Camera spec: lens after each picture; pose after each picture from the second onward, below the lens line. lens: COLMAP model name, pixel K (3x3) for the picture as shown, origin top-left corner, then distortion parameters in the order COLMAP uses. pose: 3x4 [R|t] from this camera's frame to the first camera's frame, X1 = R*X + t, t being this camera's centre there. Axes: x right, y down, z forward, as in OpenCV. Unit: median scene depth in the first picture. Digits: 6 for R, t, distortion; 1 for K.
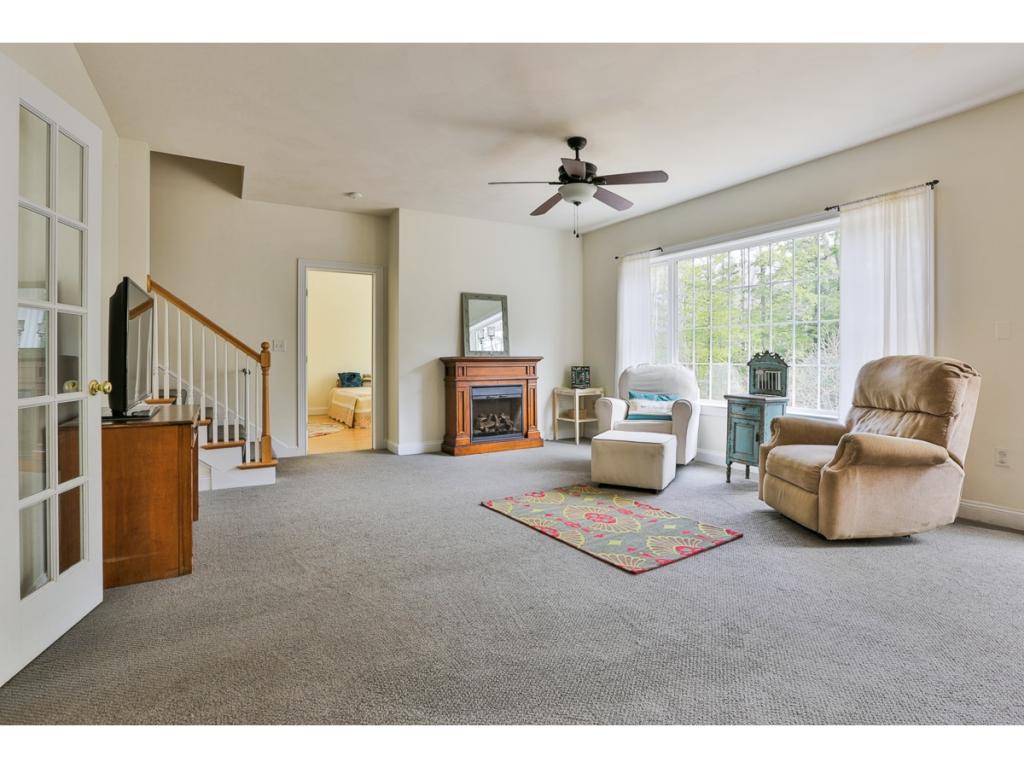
lens RADIAL K [[513.8, 0, 512.0], [0, 513.8, 384.0], [0, 0, 1]] dist [0.000749, 0.000104]
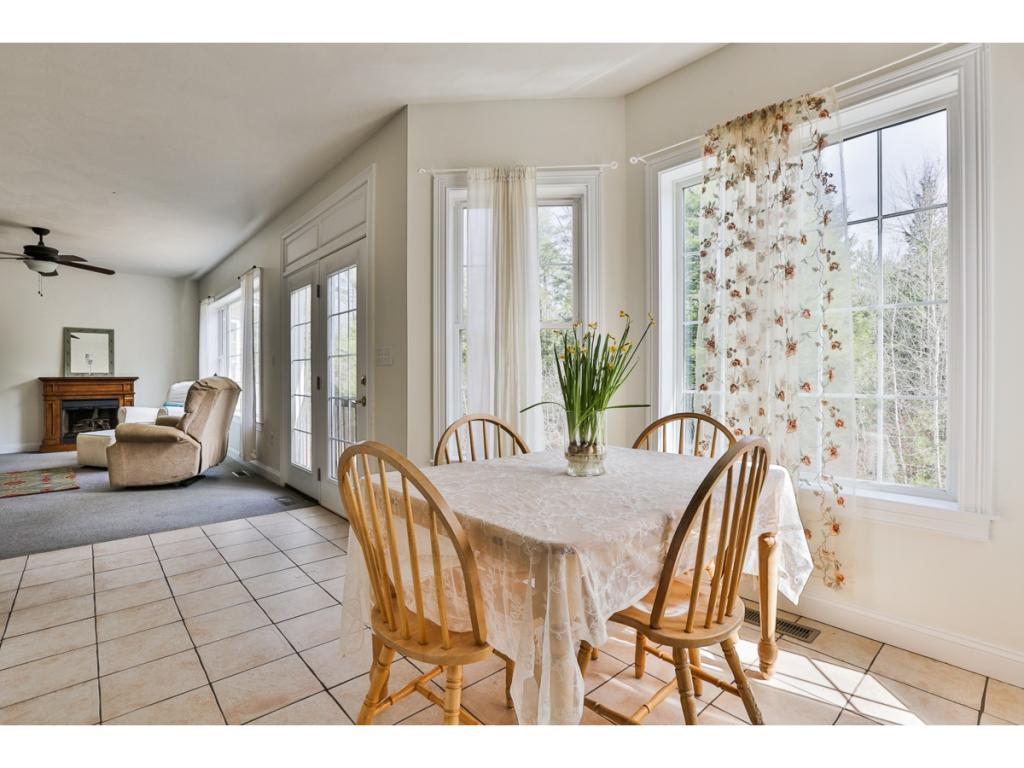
lens RADIAL K [[484.0, 0, 512.0], [0, 484.0, 384.0], [0, 0, 1]] dist [-0.000359, 0.000003]
pose [[0.986042, -0.006988, 0.166348, 0.823245], [0.012407, 0.999425, -0.031559, 0.016626], [-0.166032, 0.033182, 0.985562, -0.383398]]
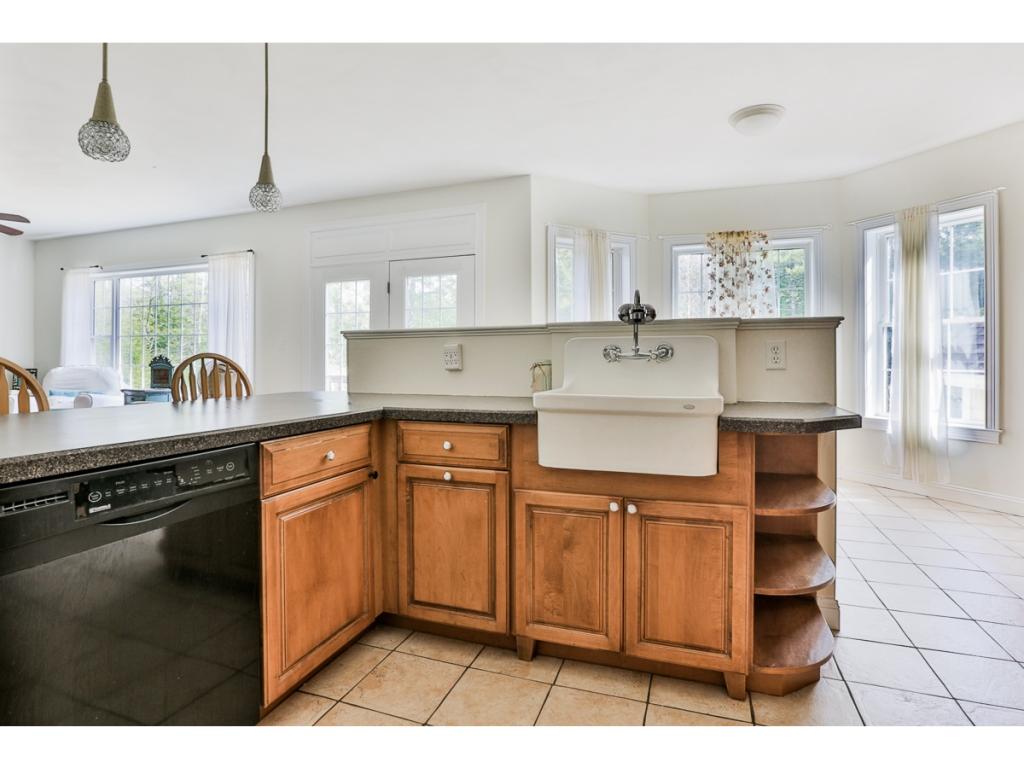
lens RADIAL K [[513.8, 0, 512.0], [0, 513.8, 384.0], [0, 0, 1]] dist [0.000749, 0.000104]
pose [[0.790326, -0.029204, 0.611990, 0.301236], [0.031167, 0.999486, 0.007447, 0.022033], [-0.611894, 0.013189, 0.790830, -0.477130]]
